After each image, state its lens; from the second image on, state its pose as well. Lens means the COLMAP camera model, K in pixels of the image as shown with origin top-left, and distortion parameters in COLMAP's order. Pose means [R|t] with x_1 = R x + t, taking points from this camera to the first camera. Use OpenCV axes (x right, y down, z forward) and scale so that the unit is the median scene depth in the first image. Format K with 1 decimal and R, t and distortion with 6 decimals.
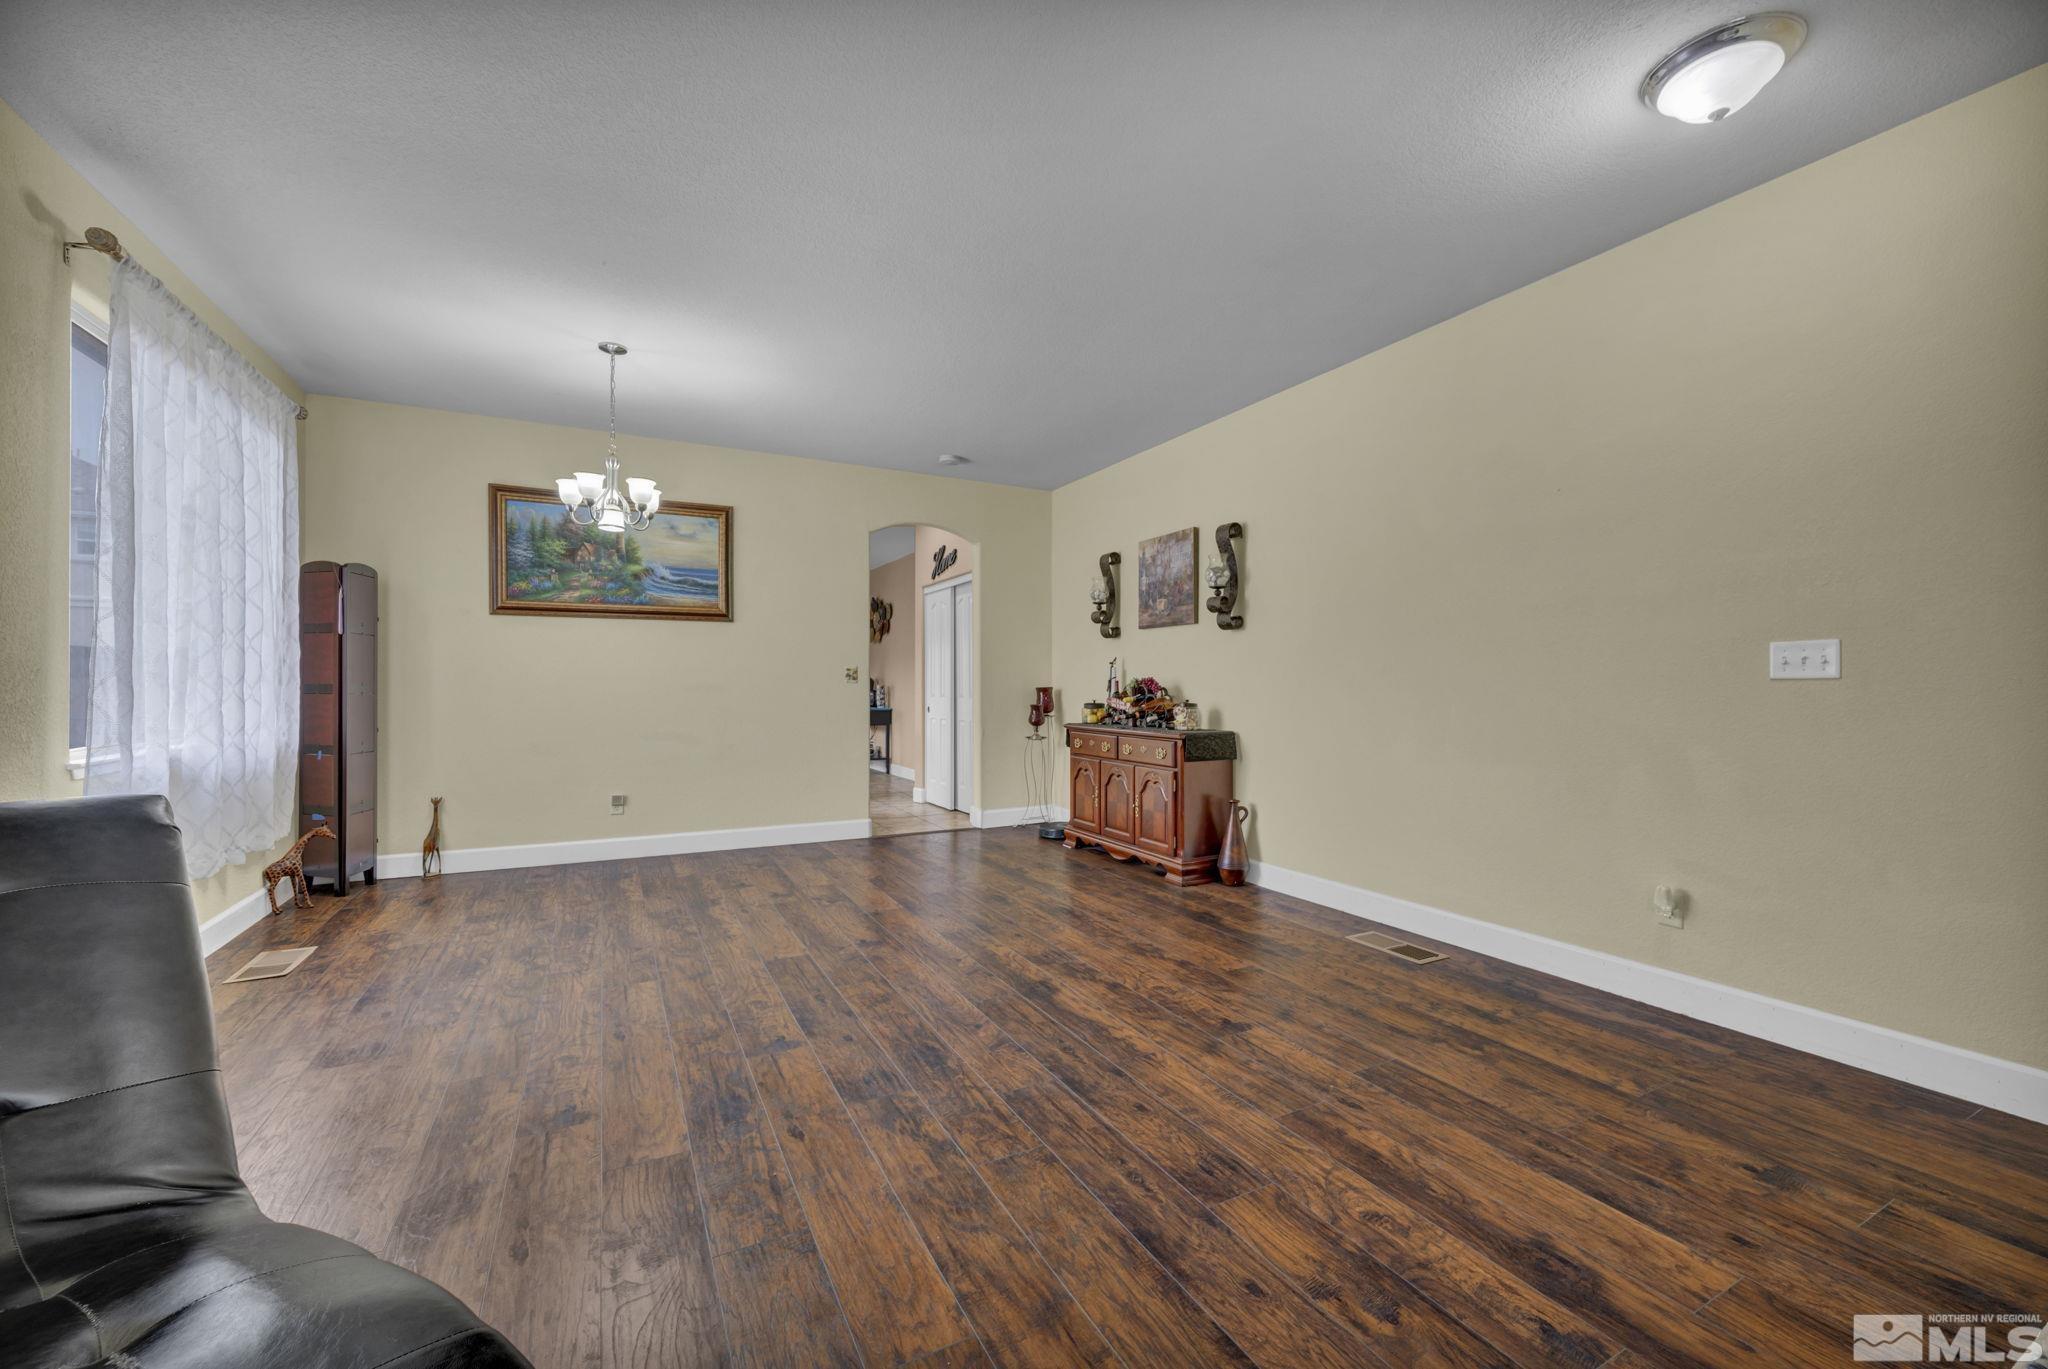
lens RADIAL K [[812.0, 0, 1027.3], [0, 812.0, 691.9], [0, 0, 1]] dist [0.001072, -0.001213]
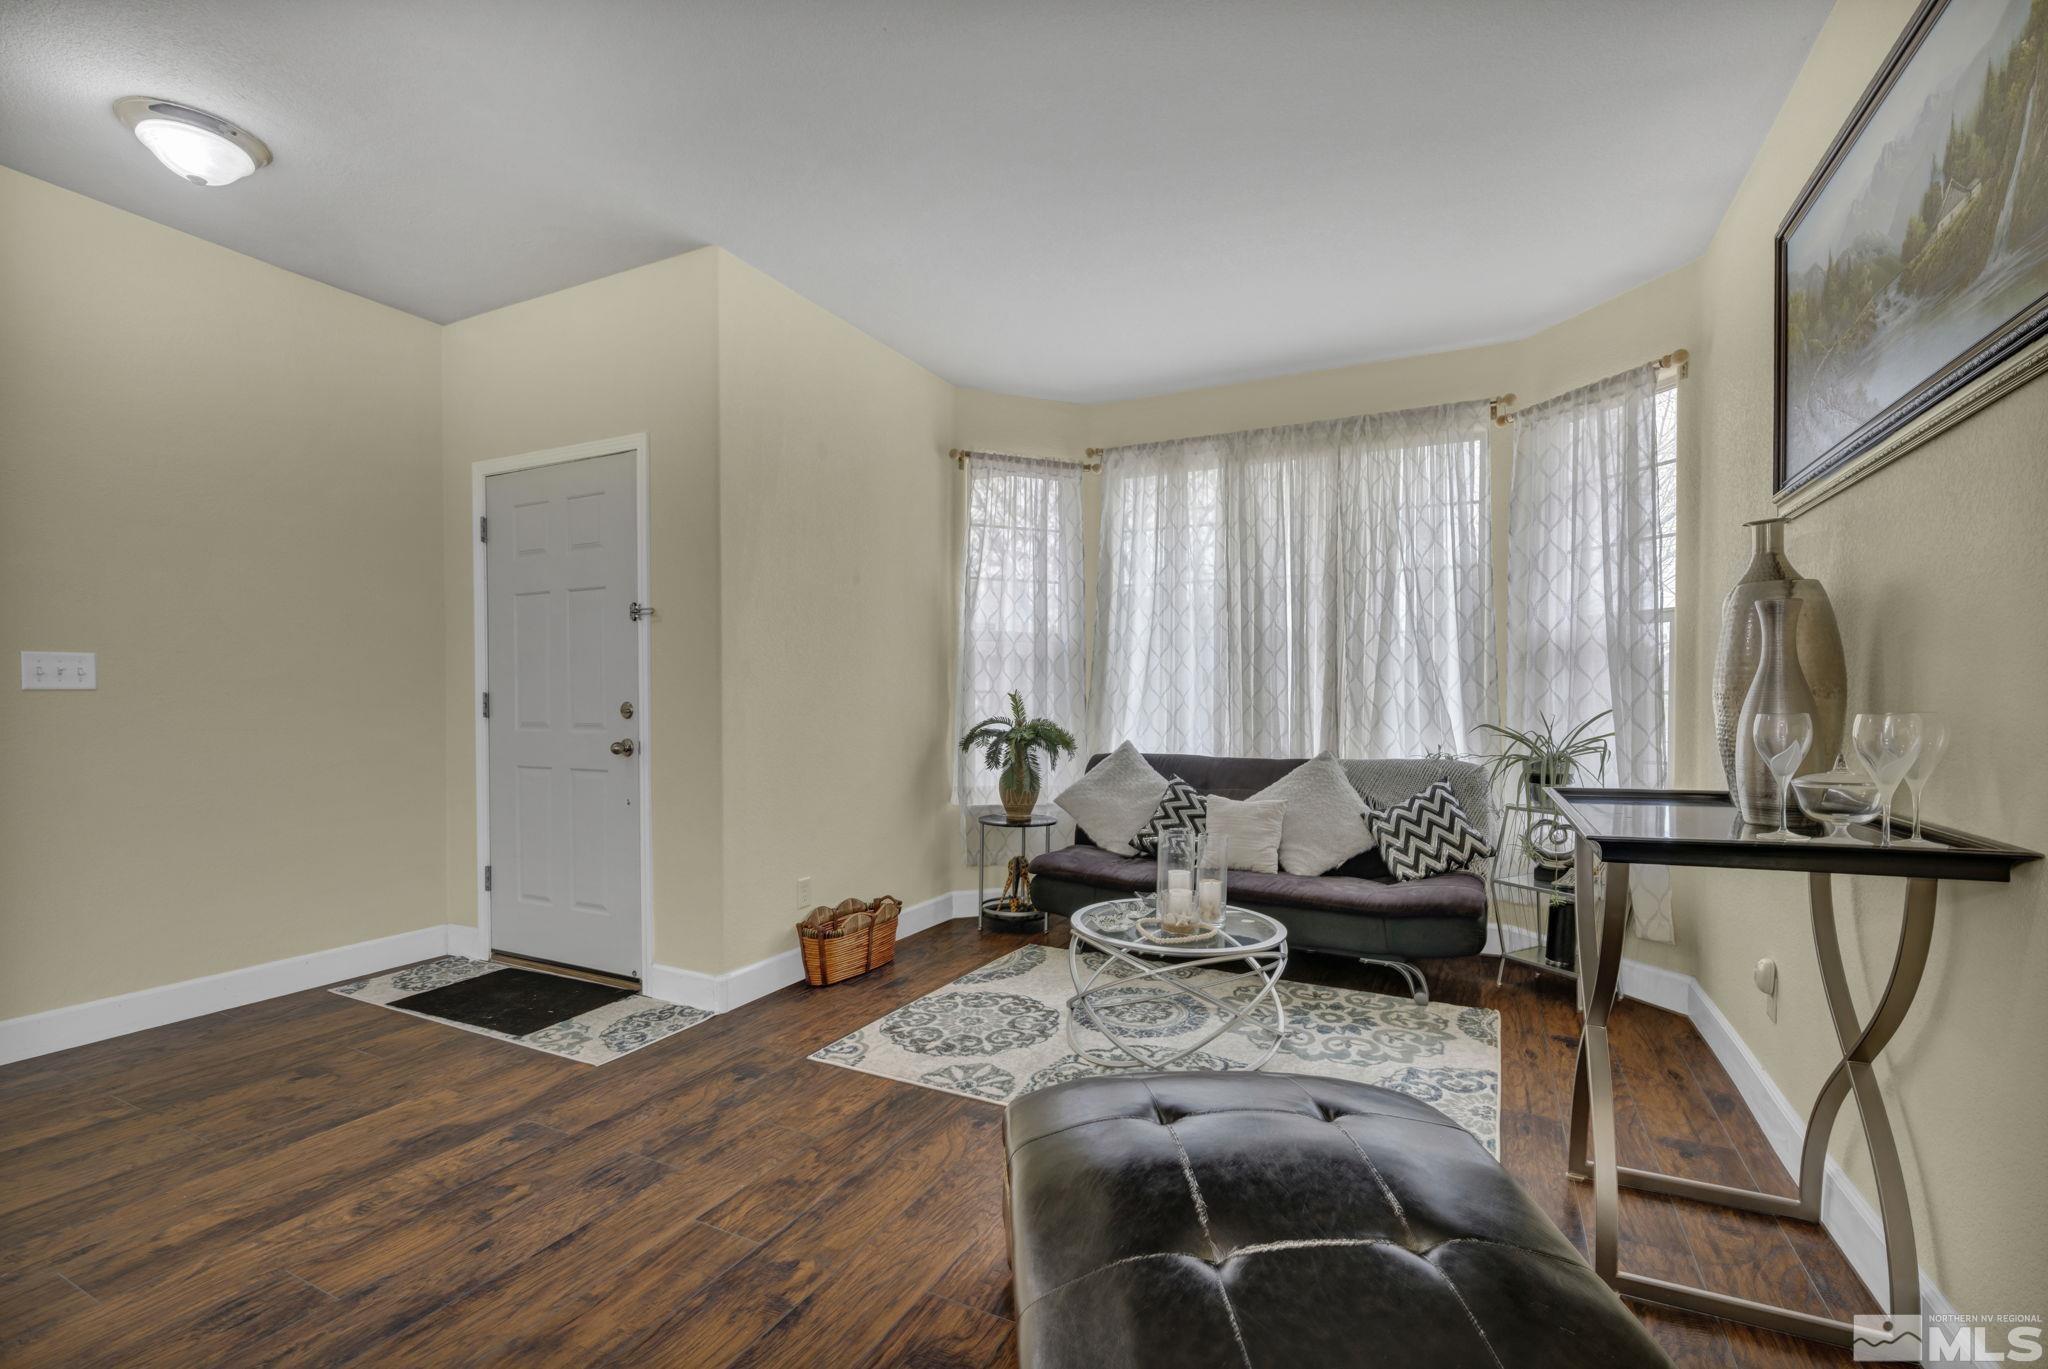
lens RADIAL K [[888.3, 0, 1035.0], [0, 888.3, 724.1], [0, 0, 1]] dist [0.002808, -0.001782]
pose [[-0.588816, -0.025458, 0.807866, -0.511081], [-0.000491, 0.999515, 0.031140, -0.006331], [-0.808267, 0.017939, -0.588543, 0.497403]]
